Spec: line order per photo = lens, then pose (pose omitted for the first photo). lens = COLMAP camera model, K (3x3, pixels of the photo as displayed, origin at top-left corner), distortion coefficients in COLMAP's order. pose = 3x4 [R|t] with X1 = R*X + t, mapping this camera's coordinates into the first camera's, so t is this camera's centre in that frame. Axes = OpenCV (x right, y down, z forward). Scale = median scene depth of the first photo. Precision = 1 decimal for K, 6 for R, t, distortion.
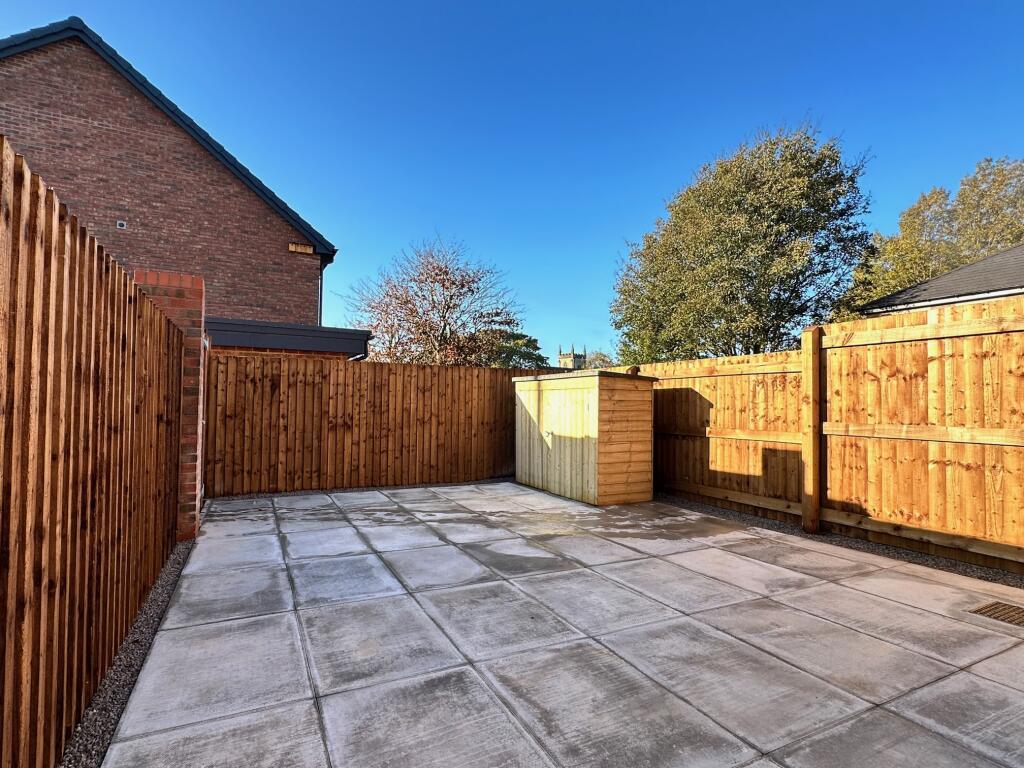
lens RADIAL K [[525.4, 0, 512.0], [0, 525.4, 384.0], [0, 0, 1]] dist [0.000456, 0.000009]
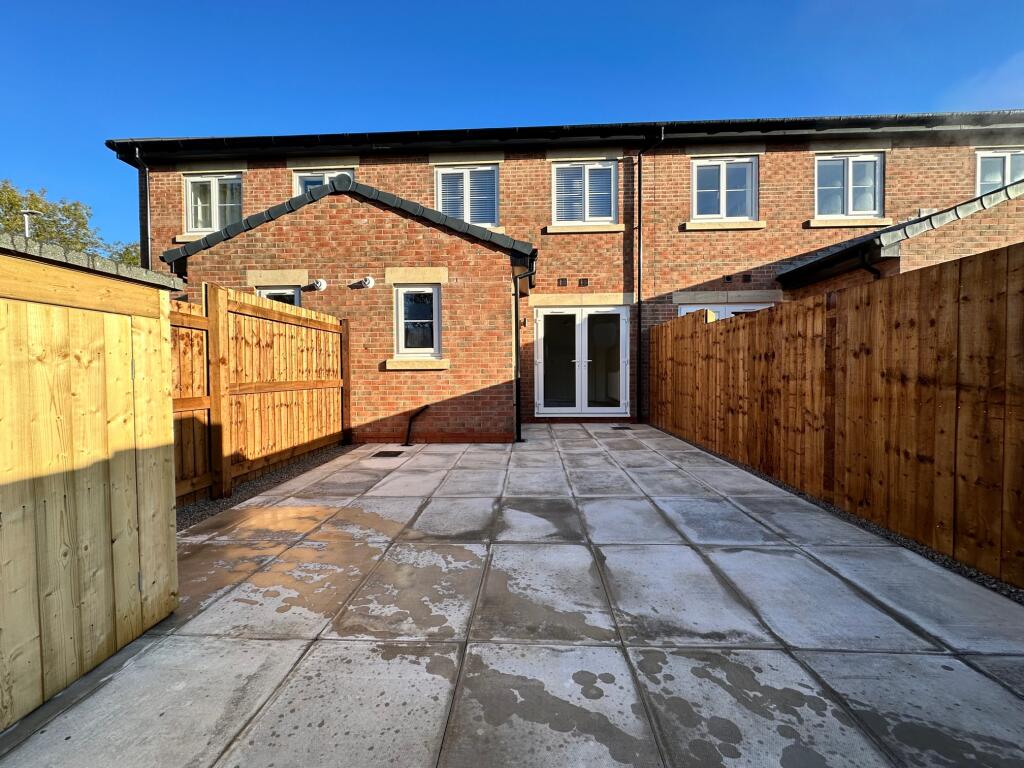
lens RADIAL K [[406.8, 0, 512.0], [0, 406.8, 384.0], [0, 0, 1]] dist [-0.001112, 0.000068]
pose [[-0.872947, -0.017305, 0.487508, -0.325214], [-0.019057, 0.999817, 0.001366, 0.075726], [-0.487443, -0.008098, -0.873117, 1.724096]]
